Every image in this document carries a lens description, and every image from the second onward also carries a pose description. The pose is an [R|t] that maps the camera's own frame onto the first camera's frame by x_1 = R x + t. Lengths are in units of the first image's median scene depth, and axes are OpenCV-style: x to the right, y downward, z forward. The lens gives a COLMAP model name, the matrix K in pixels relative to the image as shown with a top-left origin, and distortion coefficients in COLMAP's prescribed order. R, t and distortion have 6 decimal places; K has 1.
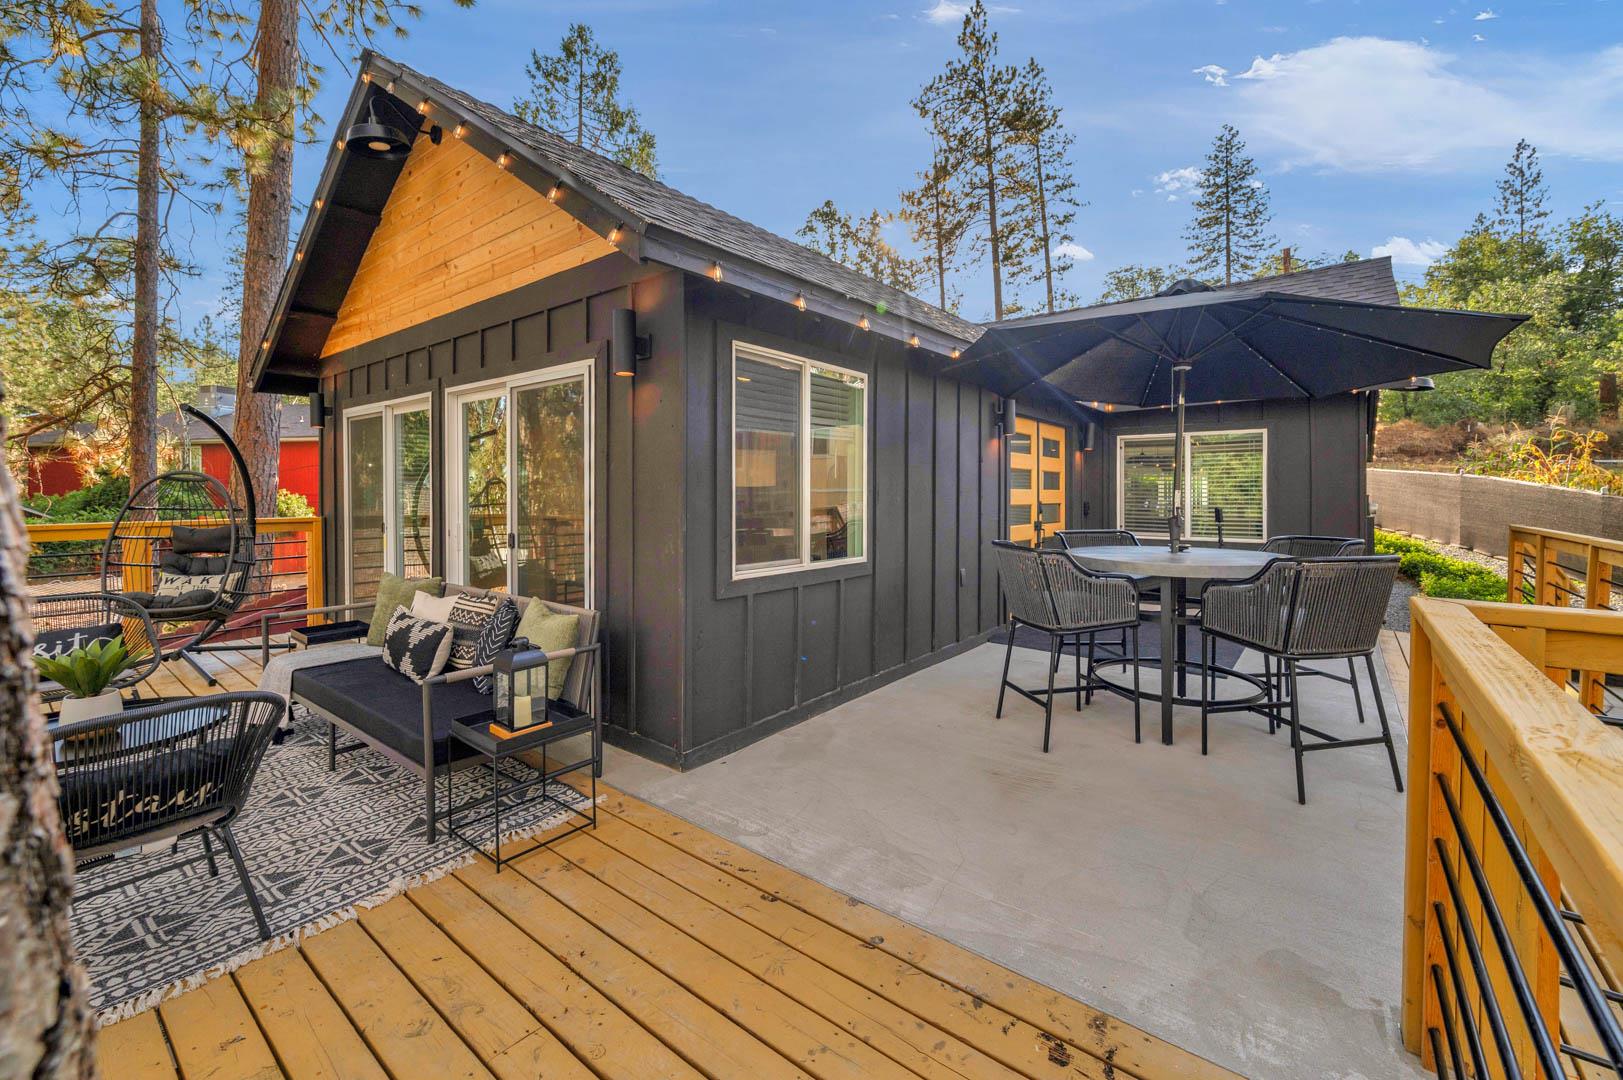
lens RADIAL K [[635.5, 0, 872.6], [0, 635.5, 496.2], [0, 0, 1]] dist [0.000370, 0.000340]
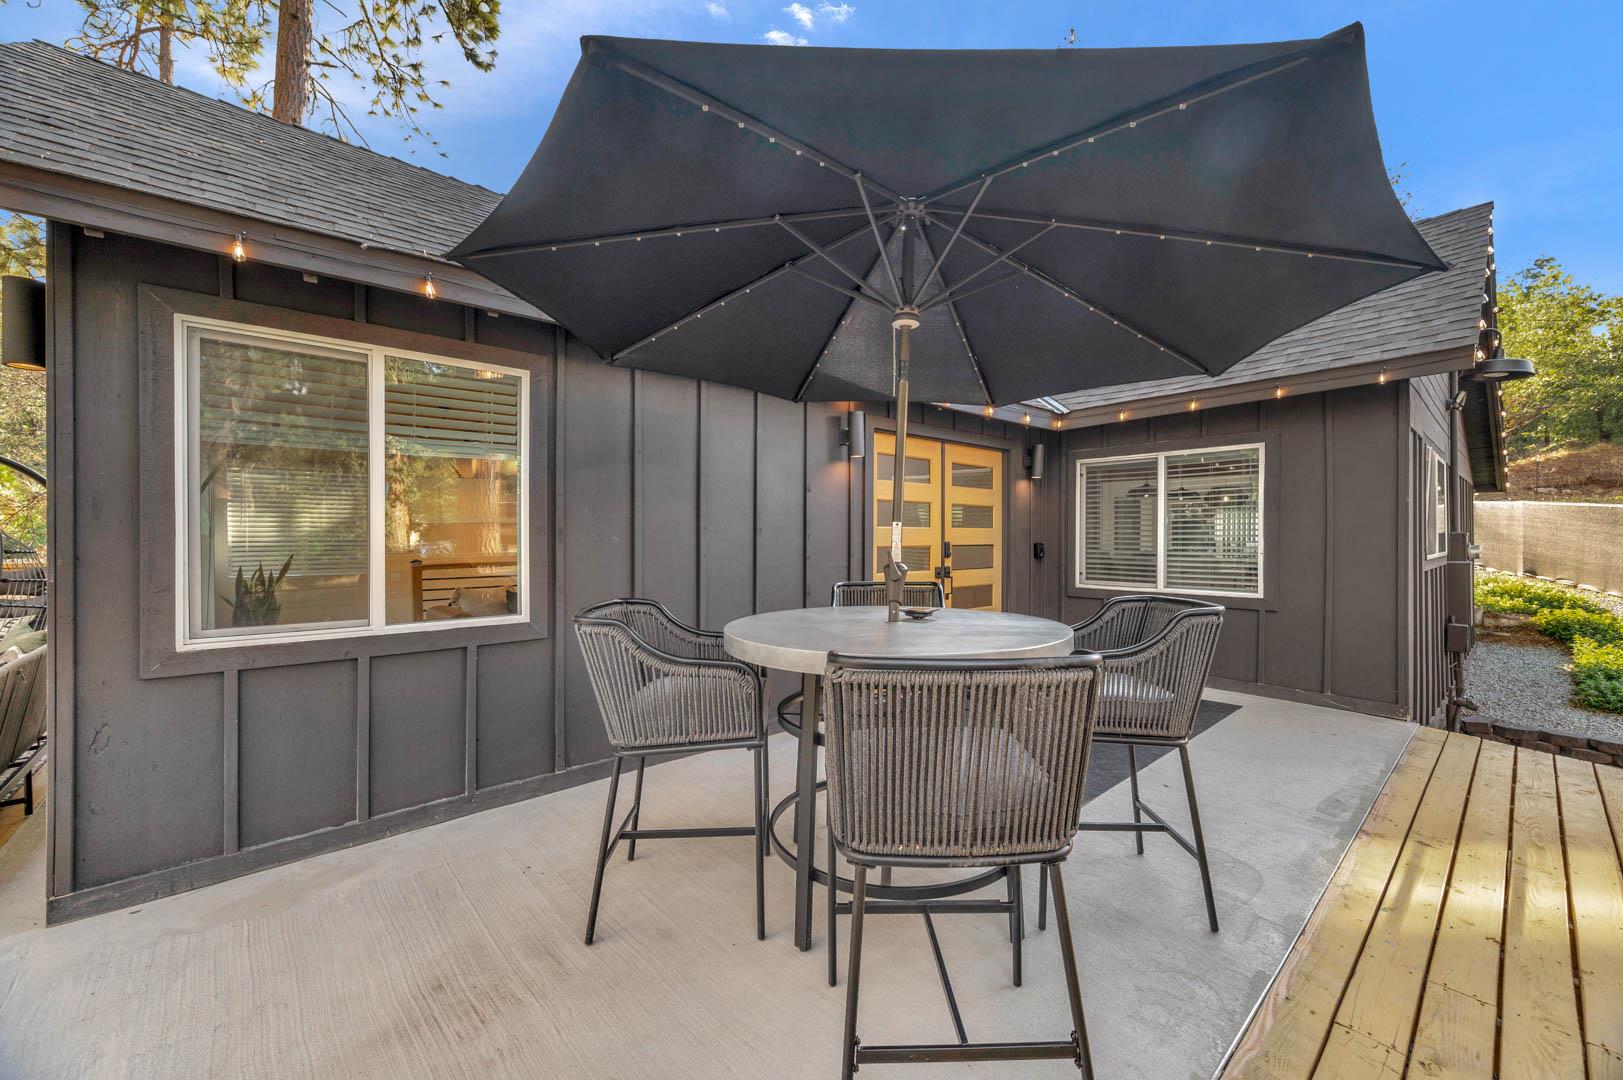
lens RADIAL K [[635.5, 0, 806.7], [0, 635.5, 542.6], [0, 0, 1]] dist [0.000370, 0.000340]
pose [[0.981033, -0.001803, -0.193835, 0.453996], [0.003074, 0.999976, 0.006254, 0.005991], [0.193819, -0.006731, 0.981014, 0.328513]]
